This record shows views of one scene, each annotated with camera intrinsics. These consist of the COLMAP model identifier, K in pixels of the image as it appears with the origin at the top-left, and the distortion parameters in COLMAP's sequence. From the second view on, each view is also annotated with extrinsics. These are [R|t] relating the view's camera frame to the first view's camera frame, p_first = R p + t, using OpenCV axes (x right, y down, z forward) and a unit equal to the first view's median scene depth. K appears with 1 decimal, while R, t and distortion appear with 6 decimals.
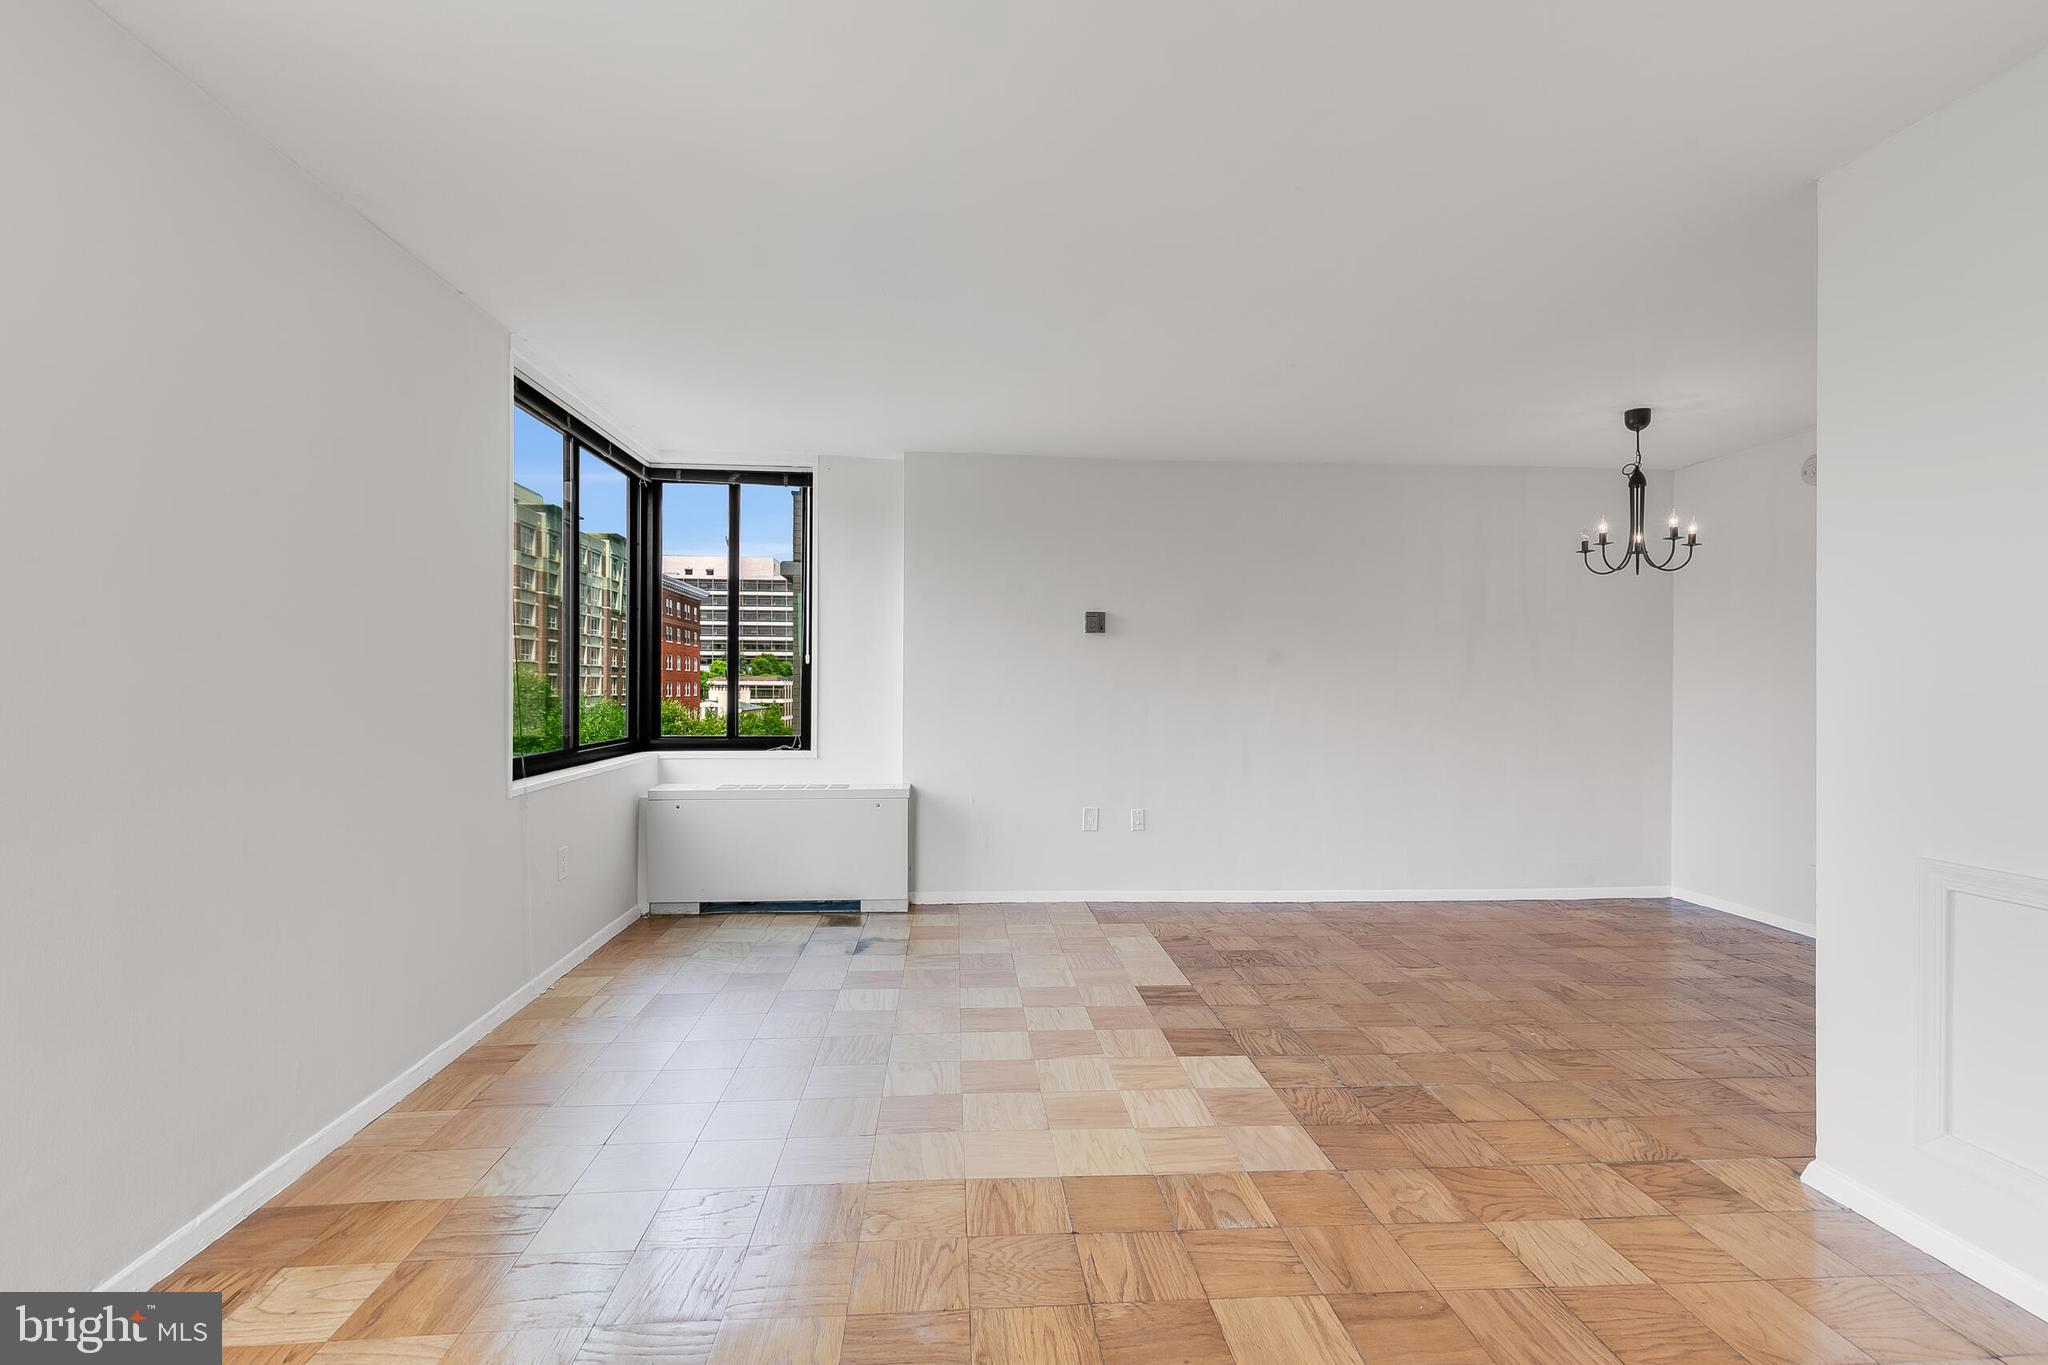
lens RADIAL K [[924.7, 0, 1022.5], [0, 924.7, 678.3], [0, 0, 1]] dist [0.011379, -0.004005]
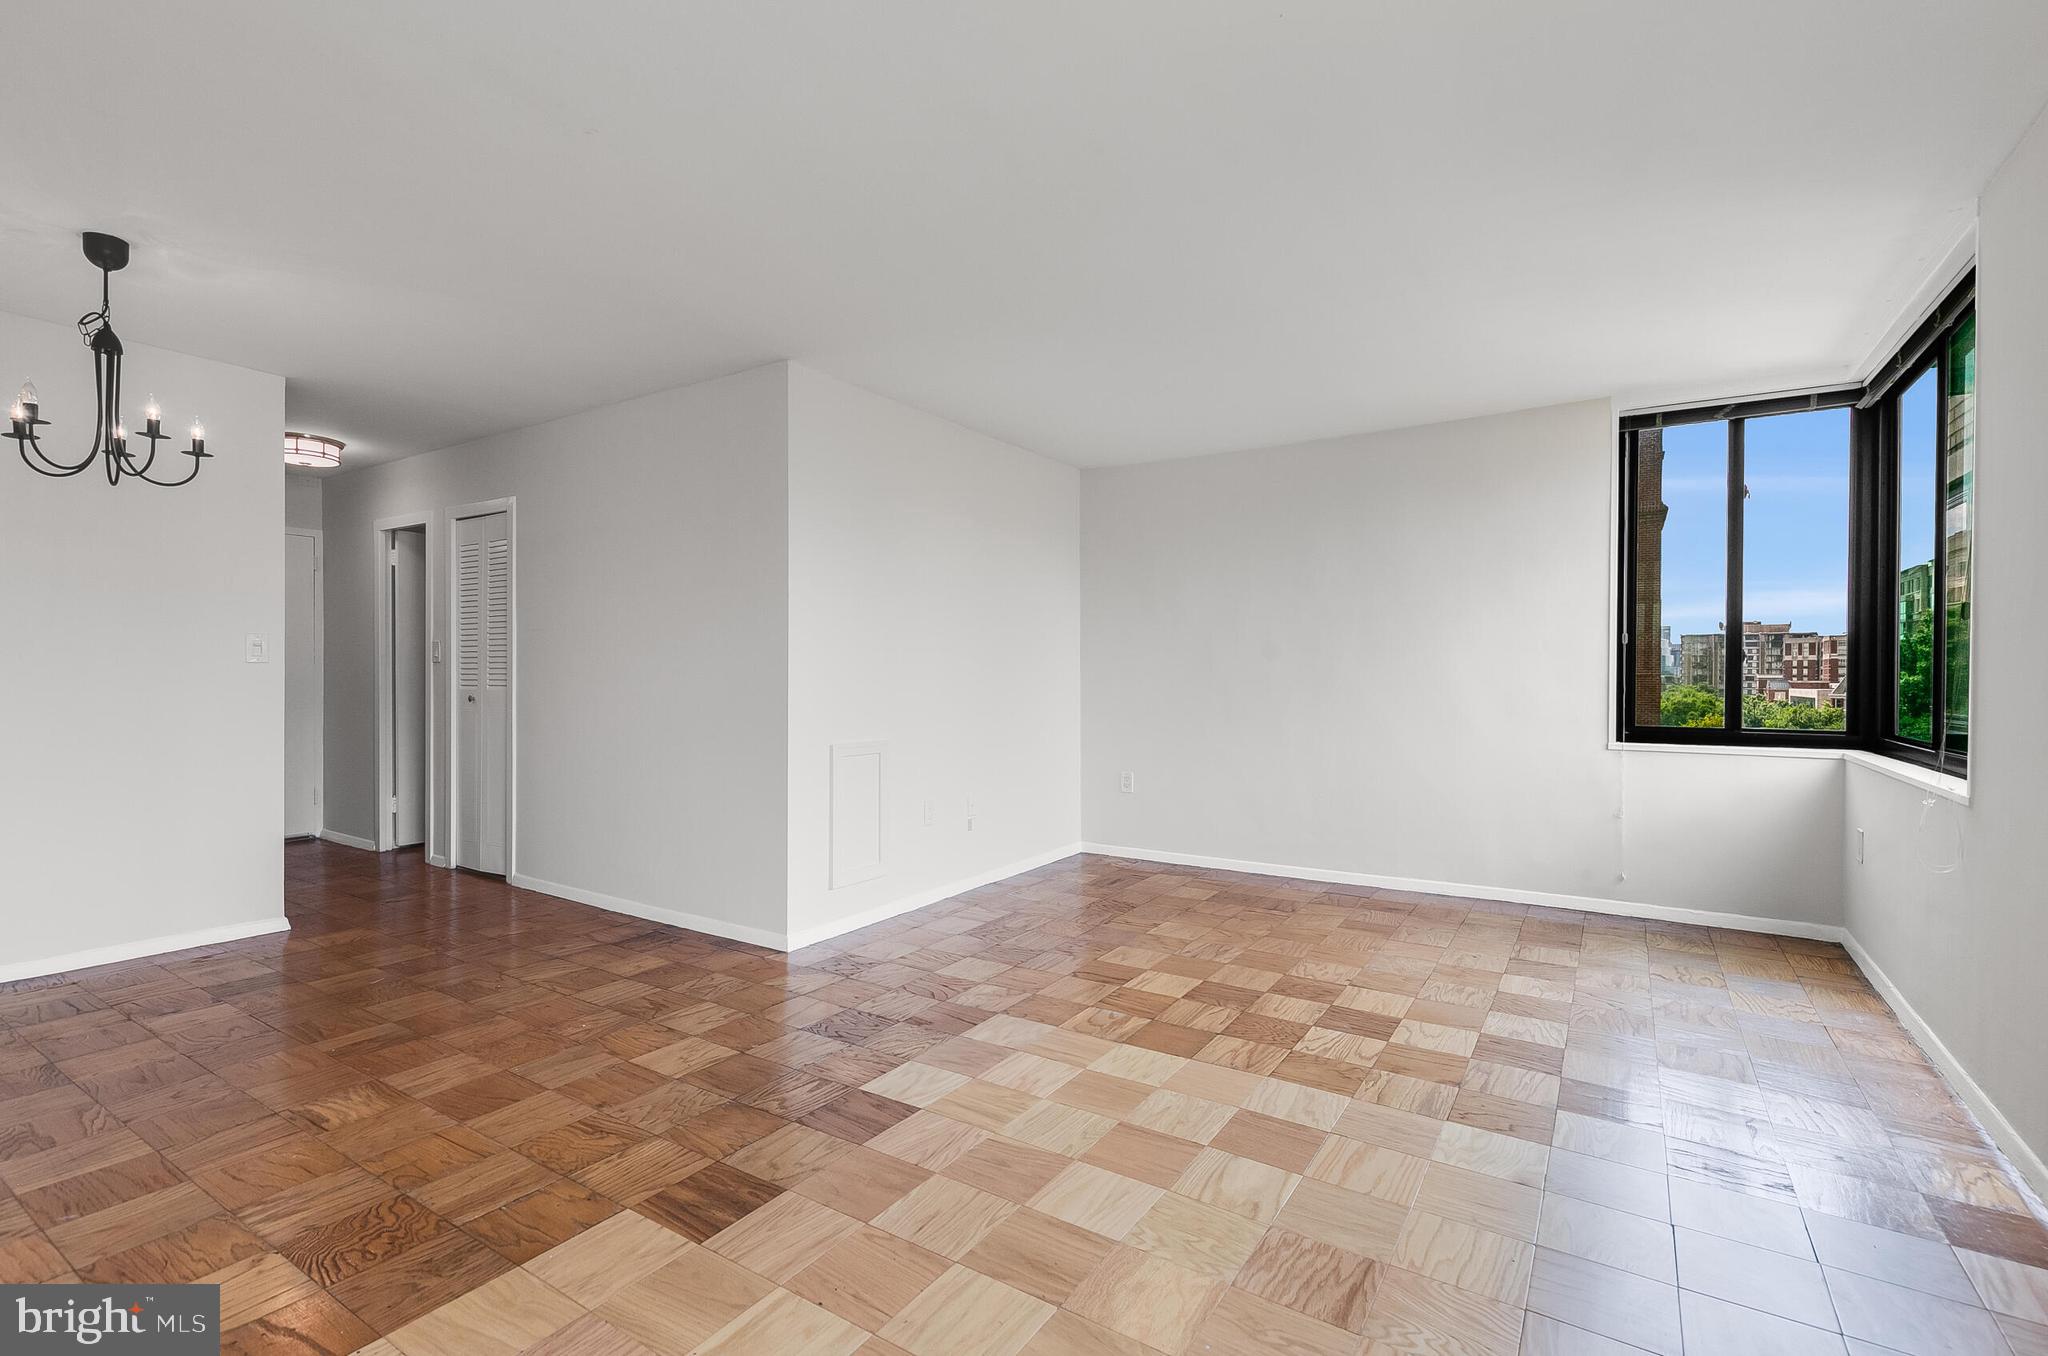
lens RADIAL K [[924.7, 0, 1022.5], [0, 924.7, 673.8], [0, 0, 1]] dist [0.011379, -0.004005]
pose [[-0.793104, -0.007895, 0.609035, -0.391043], [-0.013094, 0.999906, -0.004090, 0.028870], [-0.608945, -0.011219, -0.793133, 1.578629]]
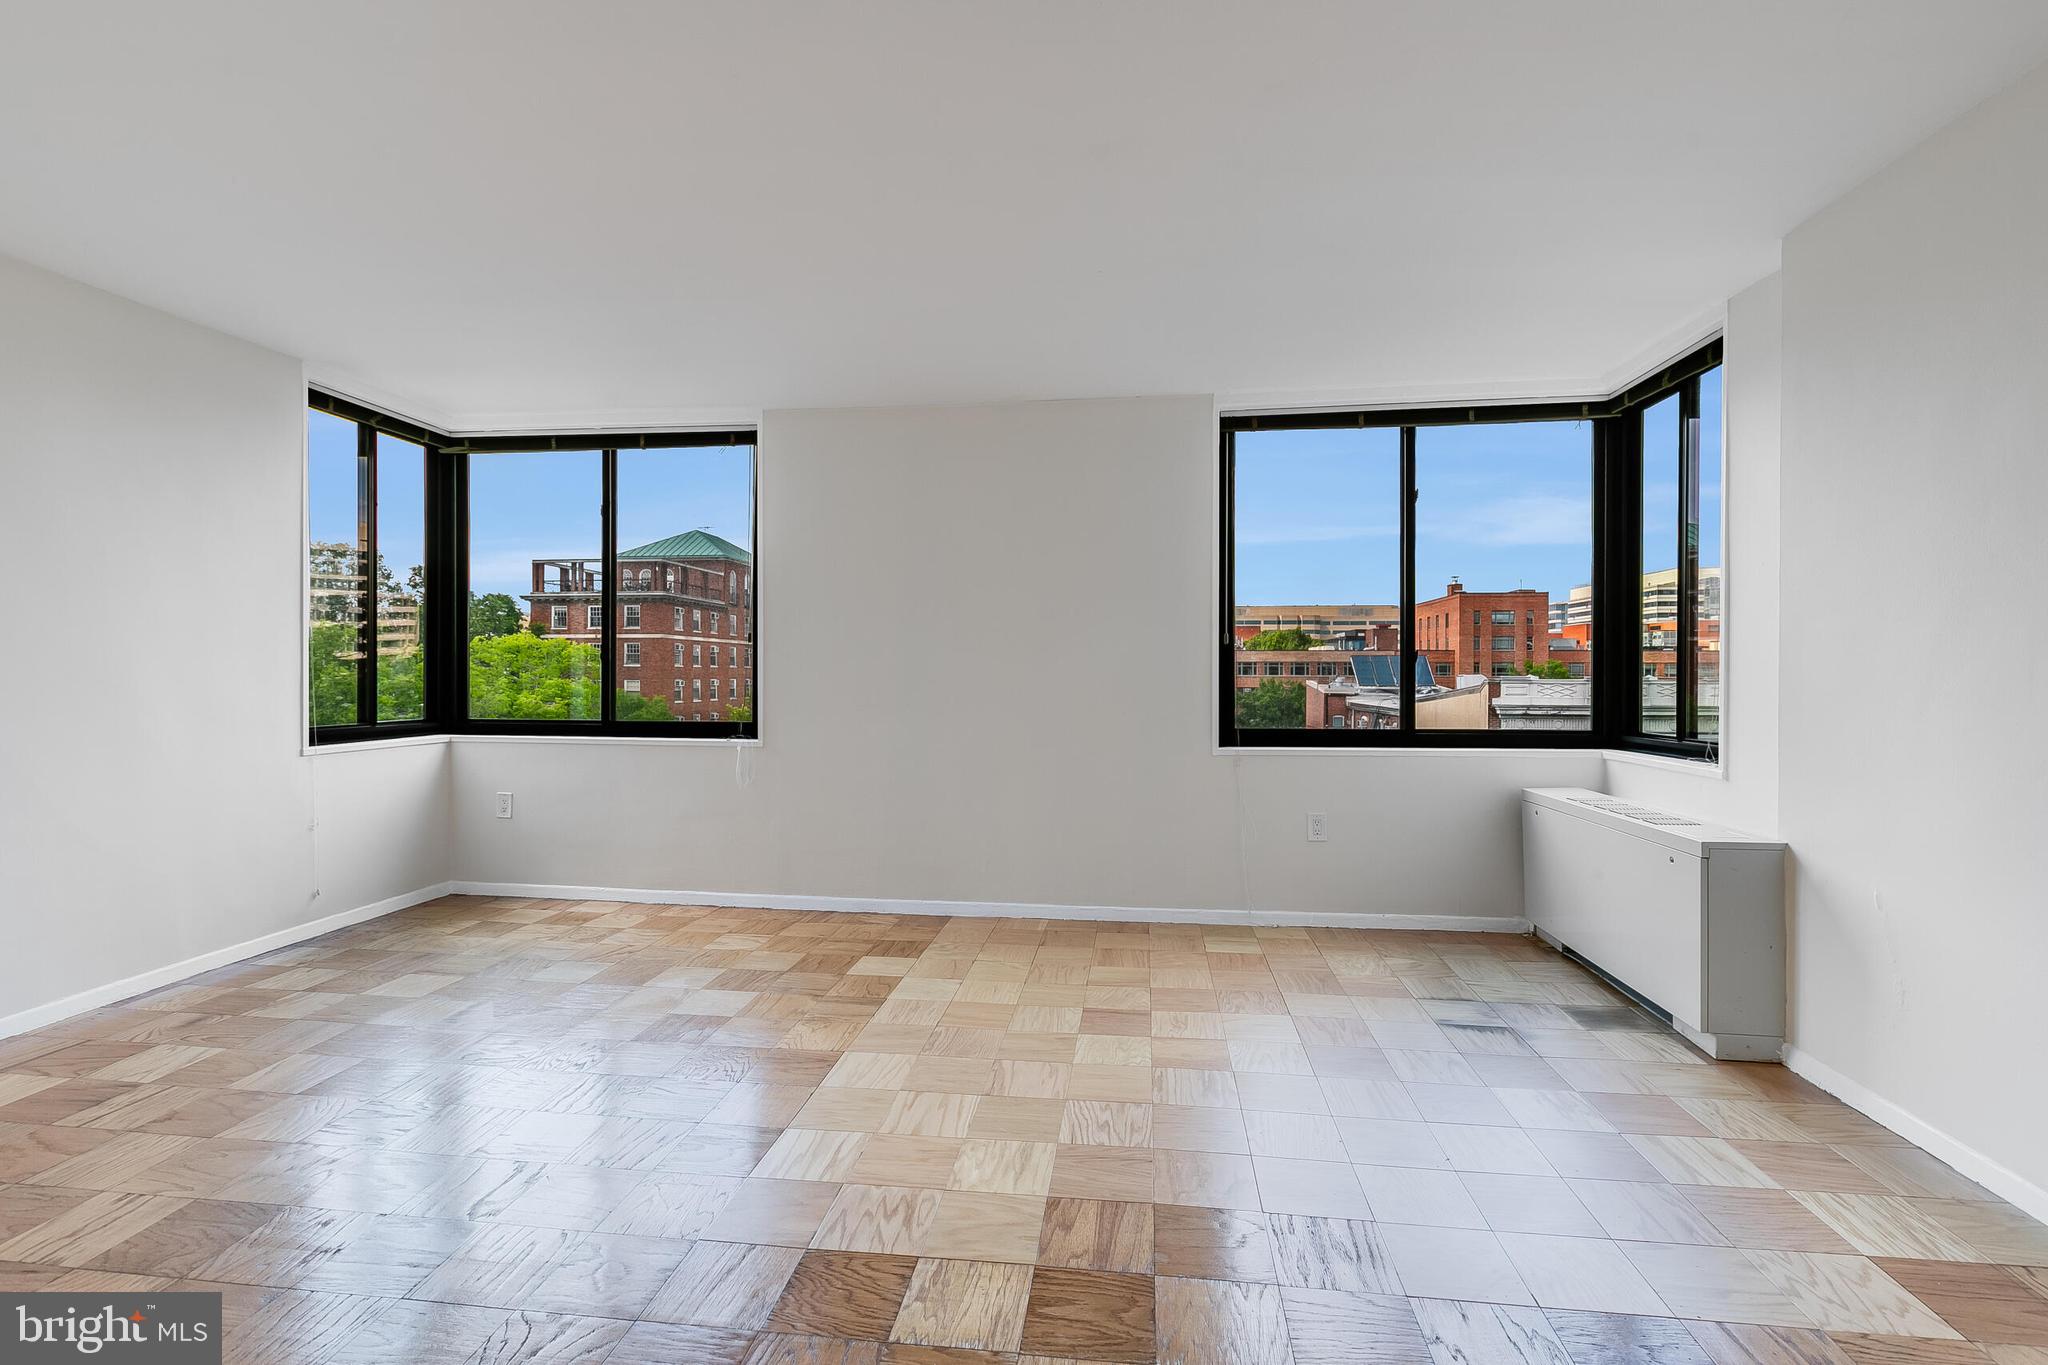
lens RADIAL K [[924.7, 0, 1022.5], [0, 924.7, 678.3], [0, 0, 1]] dist [0.011379, -0.004005]
pose [[-0.208269, -0.002031, -0.978070, 0.831851], [0.002981, 0.999992, -0.002711, 0.027422], [0.978067, -0.003481, -0.208261, 1.115042]]
